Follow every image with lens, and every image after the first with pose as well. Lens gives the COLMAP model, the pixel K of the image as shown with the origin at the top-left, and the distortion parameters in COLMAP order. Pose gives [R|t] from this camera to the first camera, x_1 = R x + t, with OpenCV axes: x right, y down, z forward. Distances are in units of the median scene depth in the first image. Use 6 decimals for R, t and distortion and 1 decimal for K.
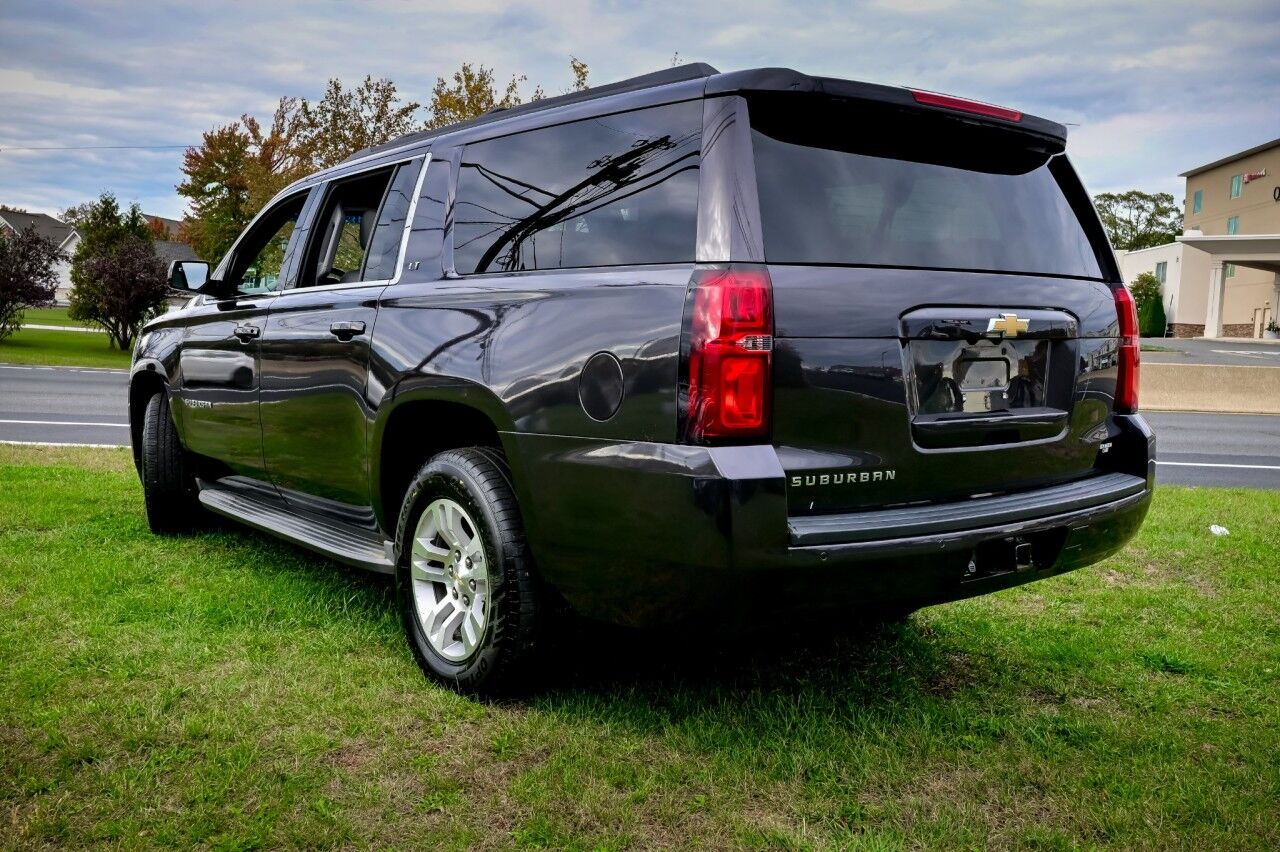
lens RADIAL K [[1209.2, 0, 640.0], [0, 1209.2, 426.0], [0, 0, 1]] dist [-0.196766, 0.369795]
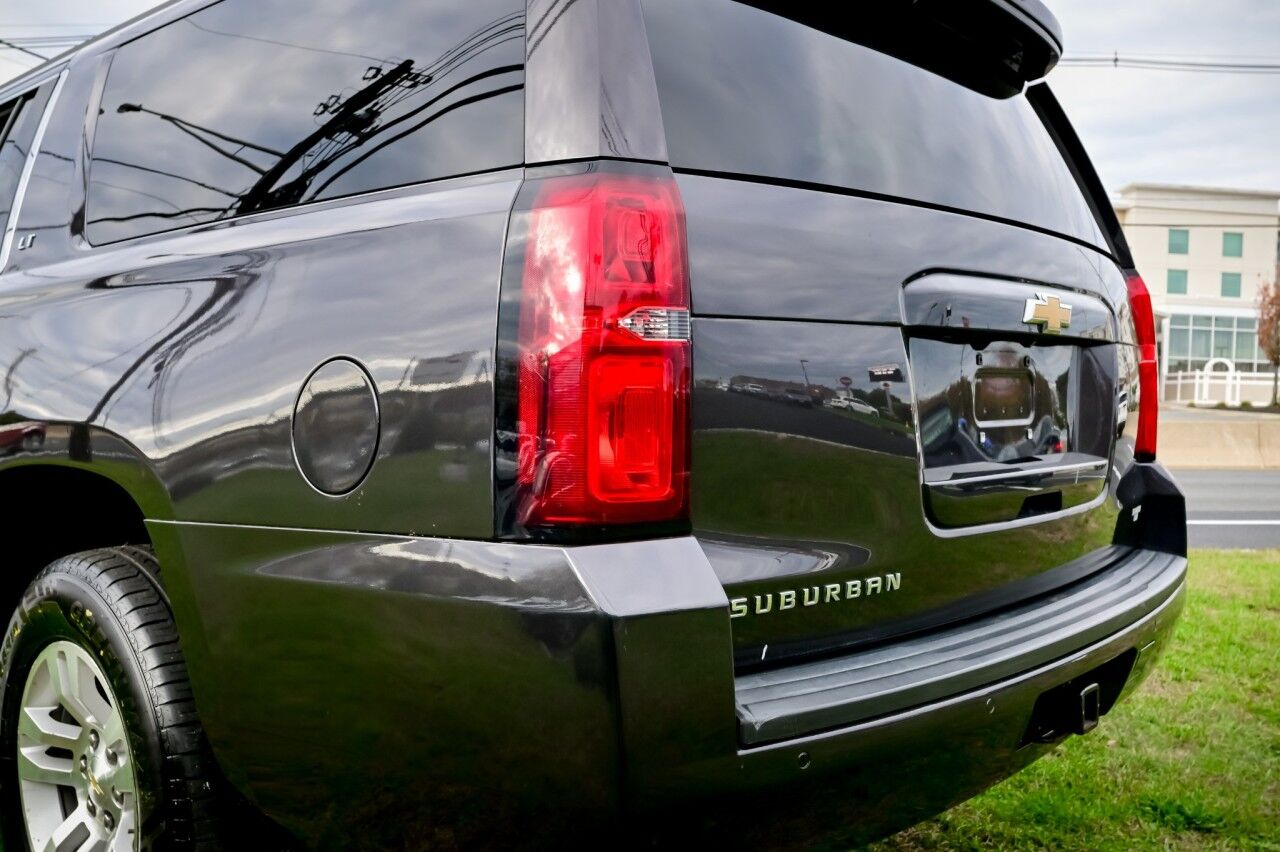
lens RADIAL K [[1209.2, 0, 640.0], [0, 1209.2, 426.0], [0, 0, 1]] dist [-0.196766, 0.369795]
pose [[0.982190, -0.017507, 0.187072, -0.000263], [0.028312, 0.998072, -0.055241, -0.001845], [-0.185744, 0.059553, 0.980792, 0.455391]]
